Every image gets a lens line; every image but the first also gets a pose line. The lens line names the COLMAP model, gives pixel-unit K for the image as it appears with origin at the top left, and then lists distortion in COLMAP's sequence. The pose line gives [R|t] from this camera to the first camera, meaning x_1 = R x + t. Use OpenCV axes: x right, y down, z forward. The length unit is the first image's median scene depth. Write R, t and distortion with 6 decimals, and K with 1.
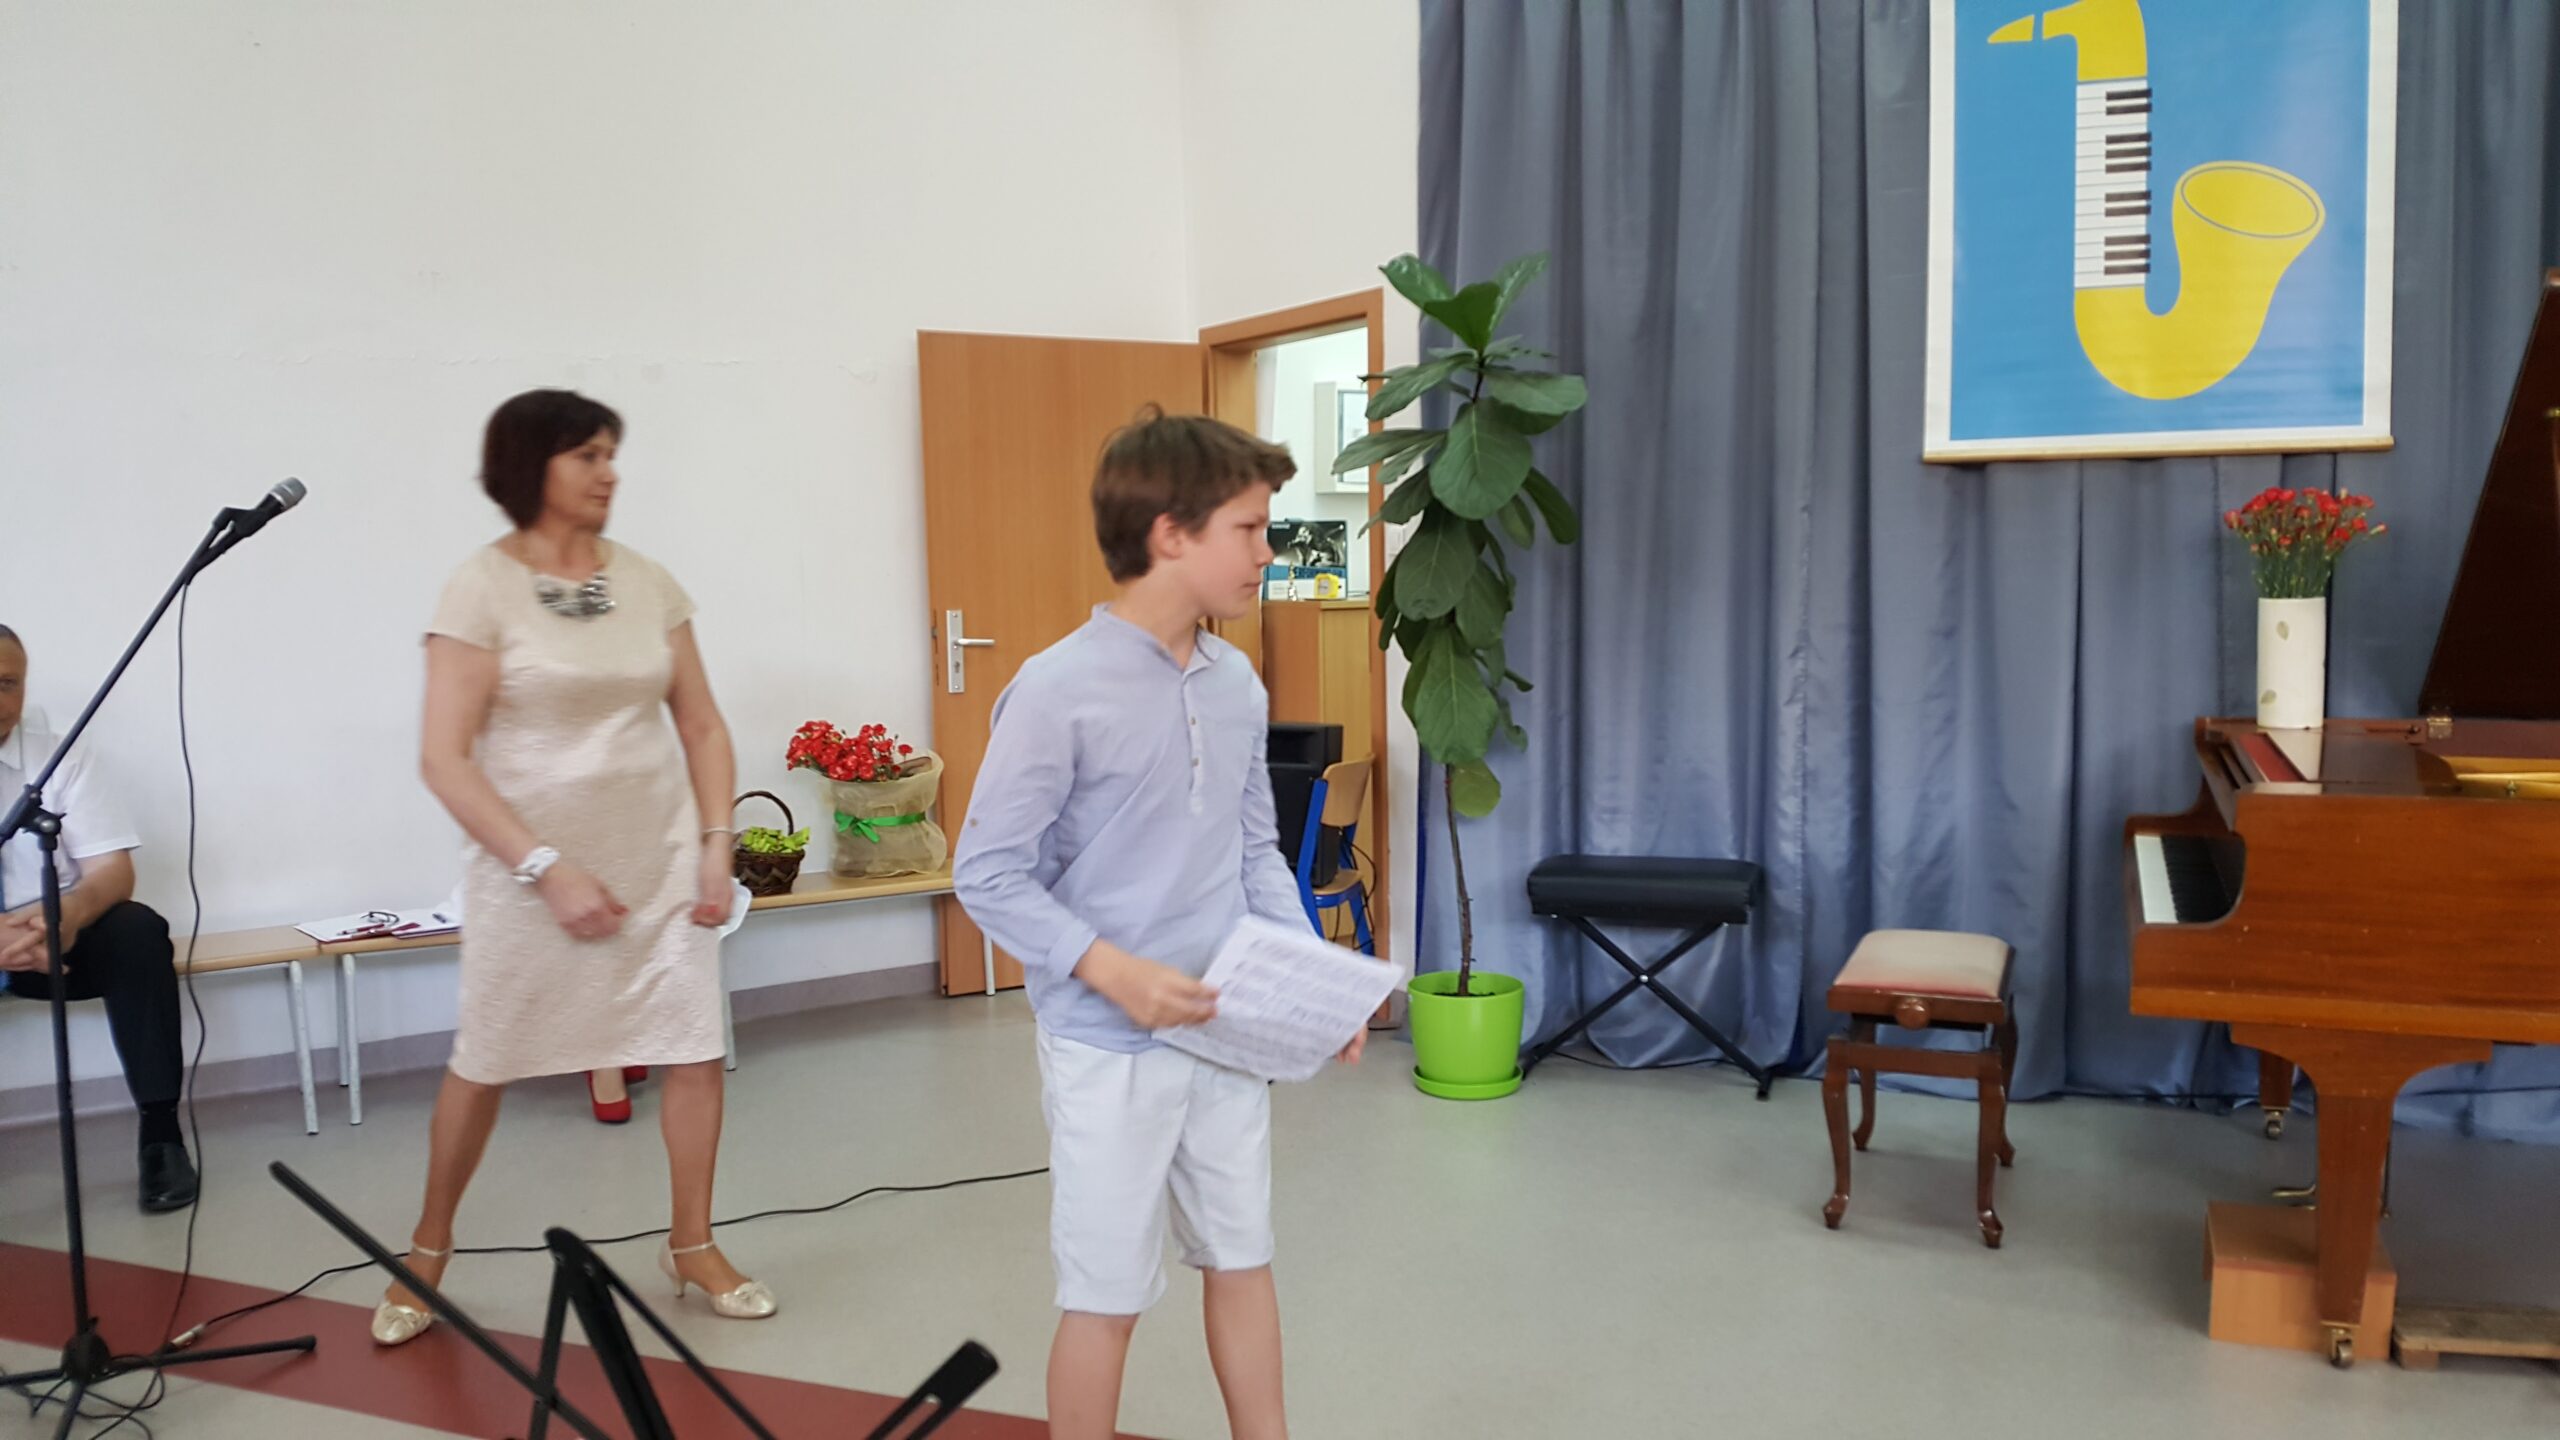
lens RADIAL K [[1933.7, 0, 1260.6], [0, 1933.7, 775.4], [0, 0, 1]] dist [0.038191, -0.141931]
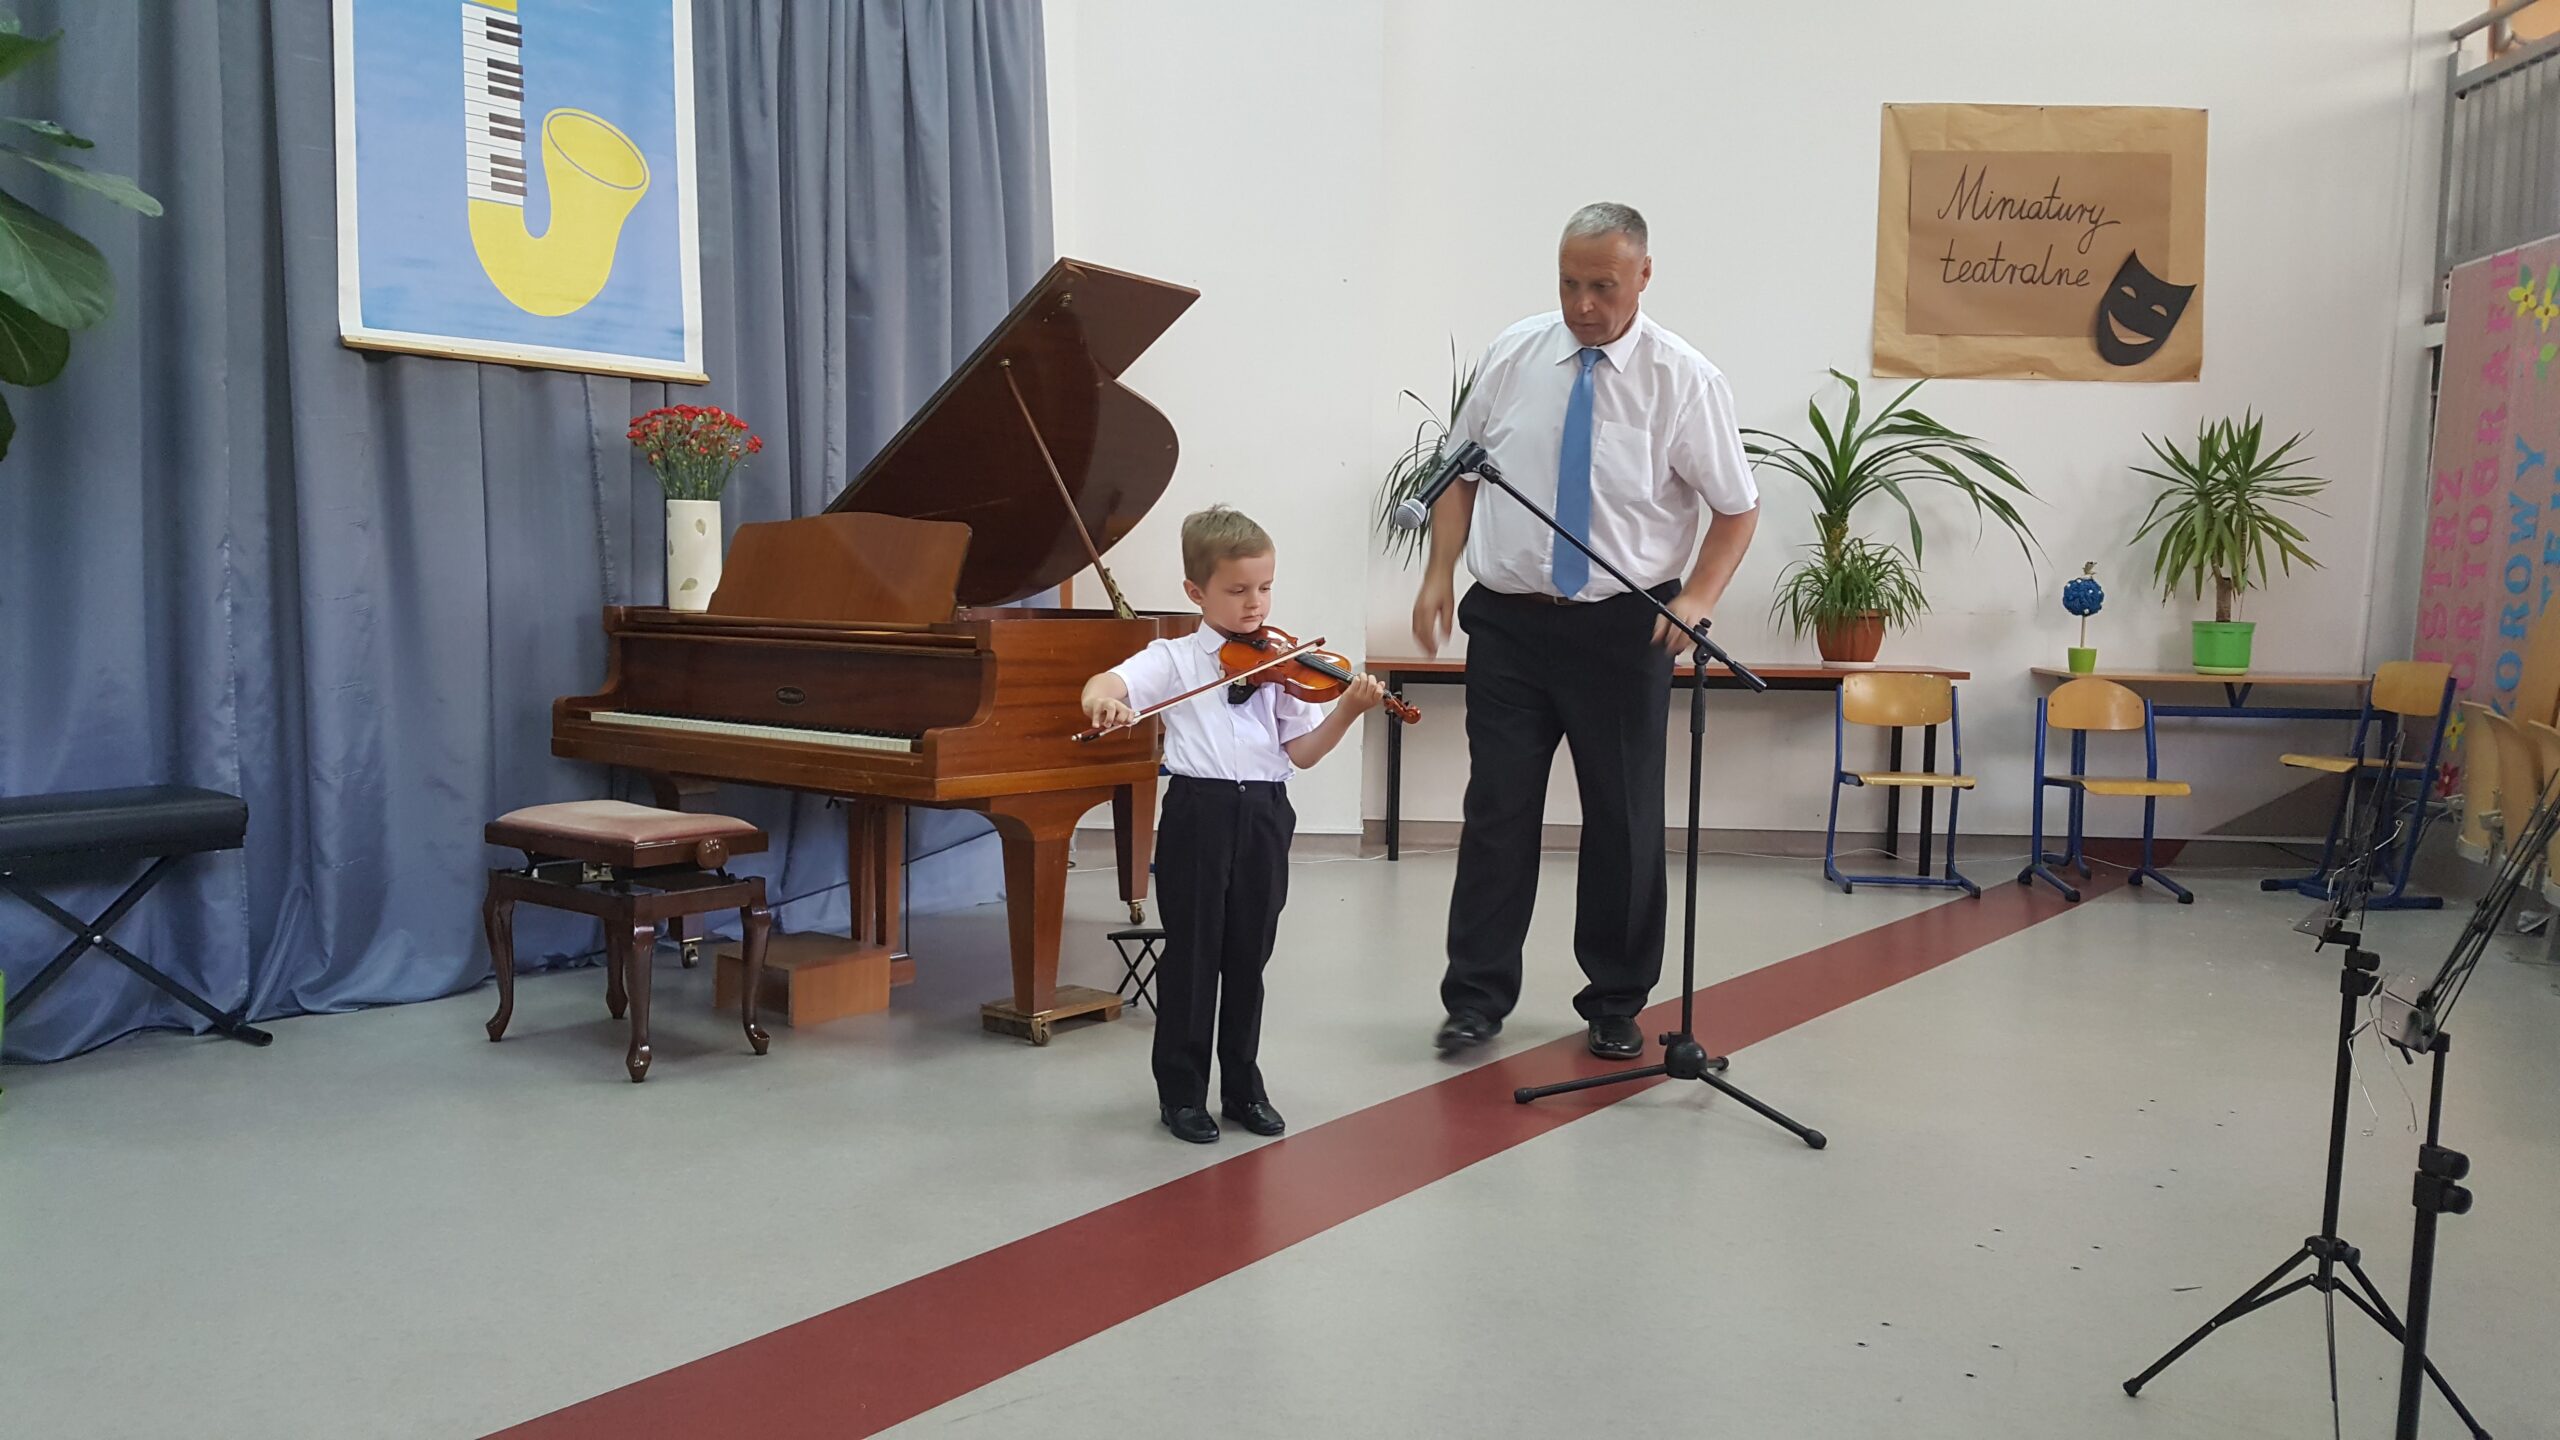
lens RADIAL K [[1933.7, 0, 1271.9], [0, 1933.7, 724.4], [0, 0, 1]] dist [0.038191, -0.141931]
pose [[0.245149, -0.047473, 0.968322, -0.498747], [0.088351, 0.995738, 0.026449, 0.042371], [-0.965451, 0.079068, 0.248298, 0.349830]]
